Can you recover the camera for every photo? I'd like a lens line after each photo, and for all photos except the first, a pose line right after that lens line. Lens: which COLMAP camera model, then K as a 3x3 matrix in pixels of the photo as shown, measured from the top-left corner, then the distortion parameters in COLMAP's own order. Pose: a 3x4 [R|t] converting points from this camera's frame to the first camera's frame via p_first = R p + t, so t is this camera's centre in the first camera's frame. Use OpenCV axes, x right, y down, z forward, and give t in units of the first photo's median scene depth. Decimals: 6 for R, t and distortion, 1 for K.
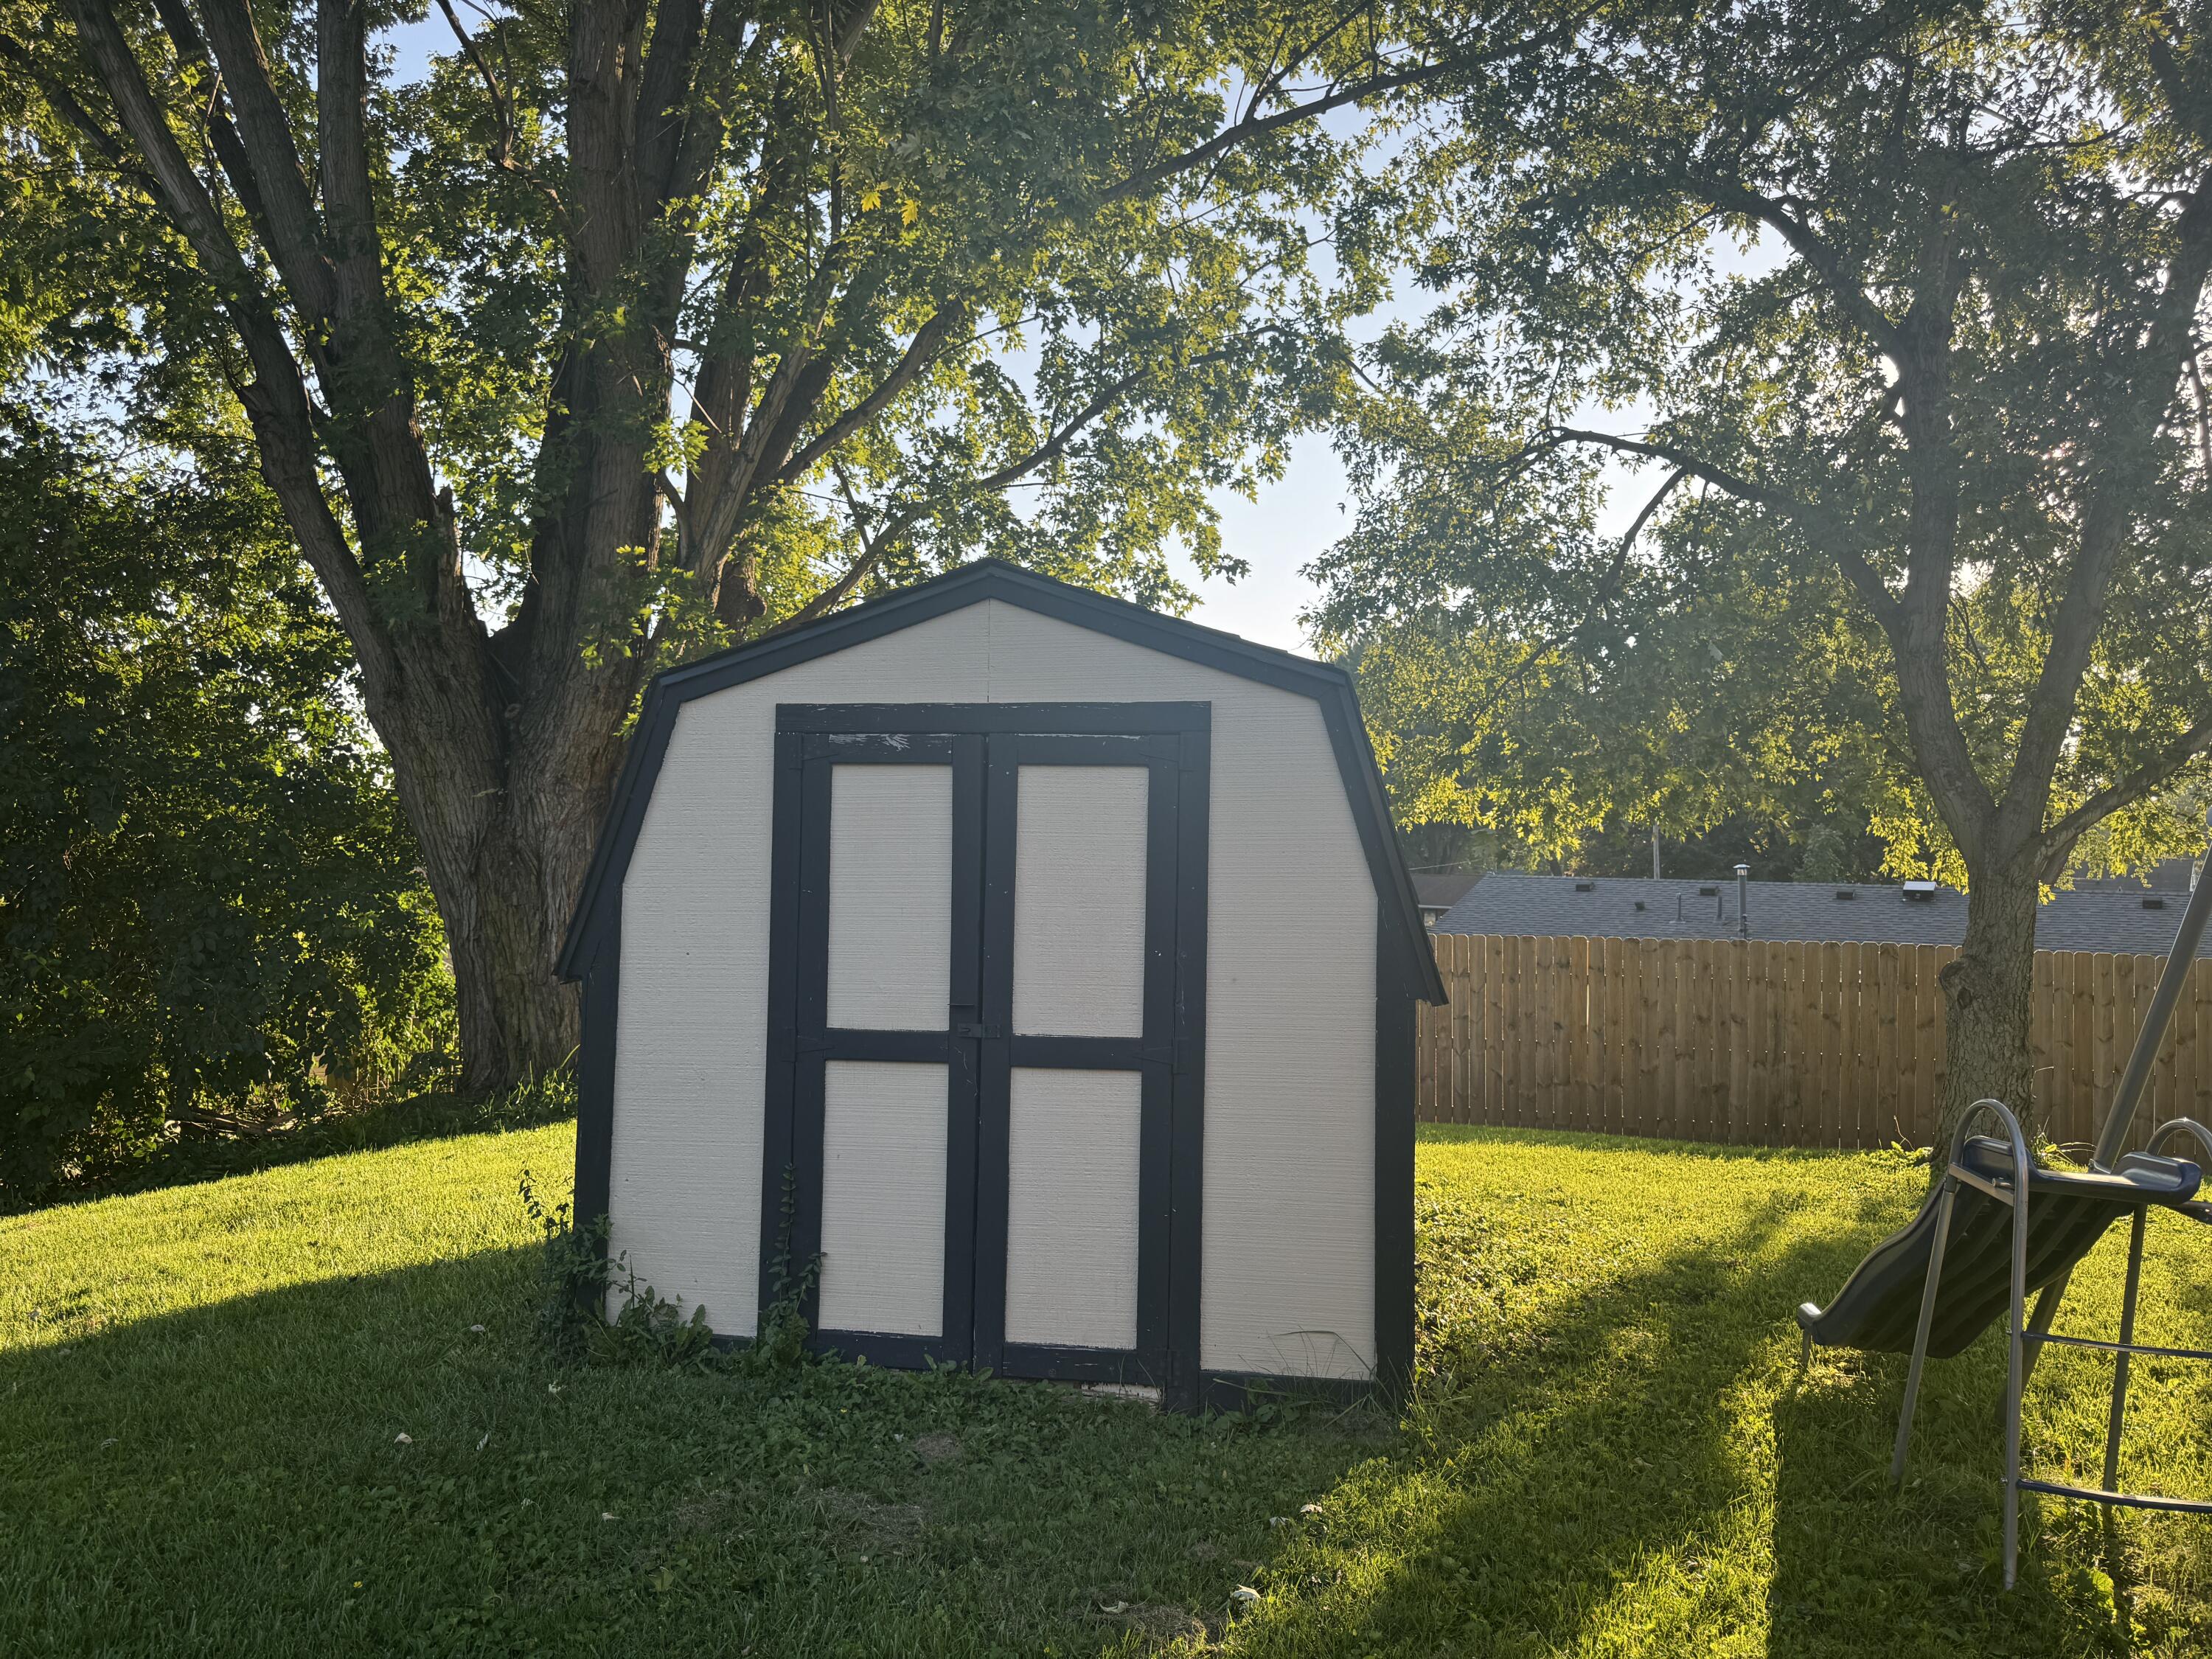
lens RADIAL K [[1559.6, 0, 1106.0], [0, 1559.6, 835.2], [0, 0, 1]] dist [0.070837, -0.079533]
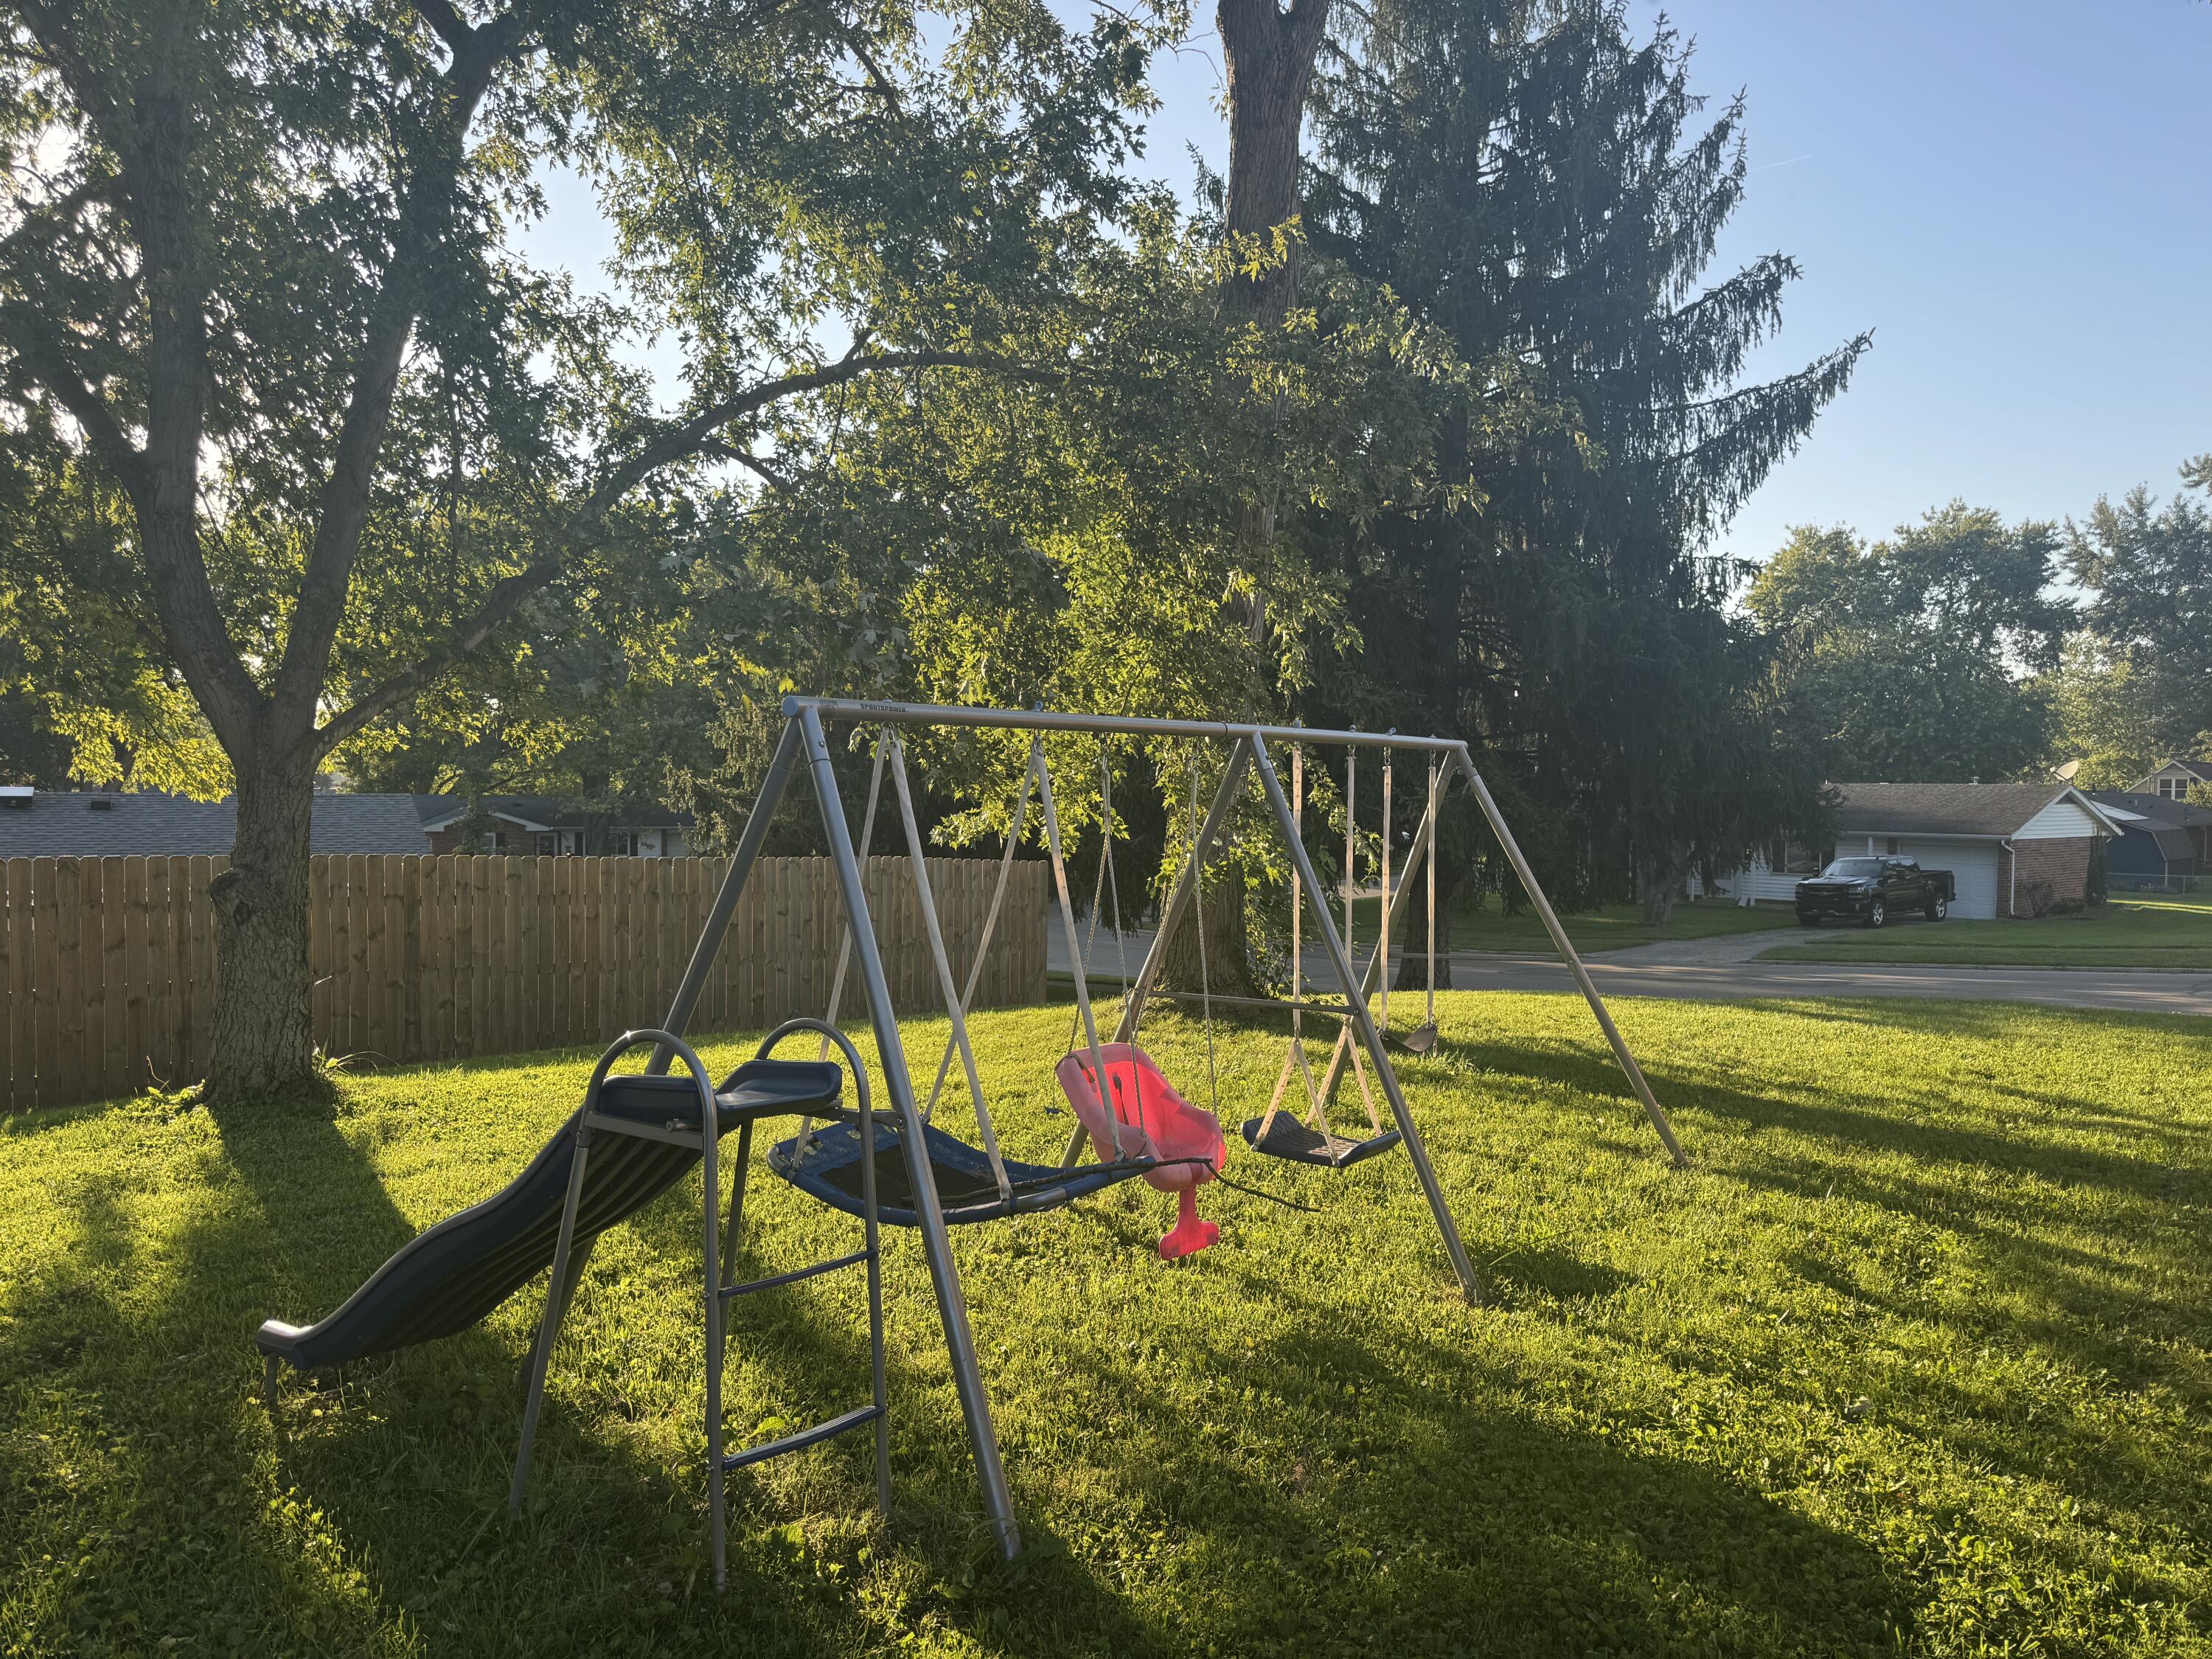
lens RADIAL K [[1559.6, 0, 1106.0], [0, 1559.6, 835.2], [0, 0, 1]] dist [0.070837, -0.079533]
pose [[0.447252, -0.041009, 0.893468, -0.034631], [-0.013161, 0.998538, 0.052420, 0.005712], [-0.894311, -0.035204, 0.446058, 0.166133]]
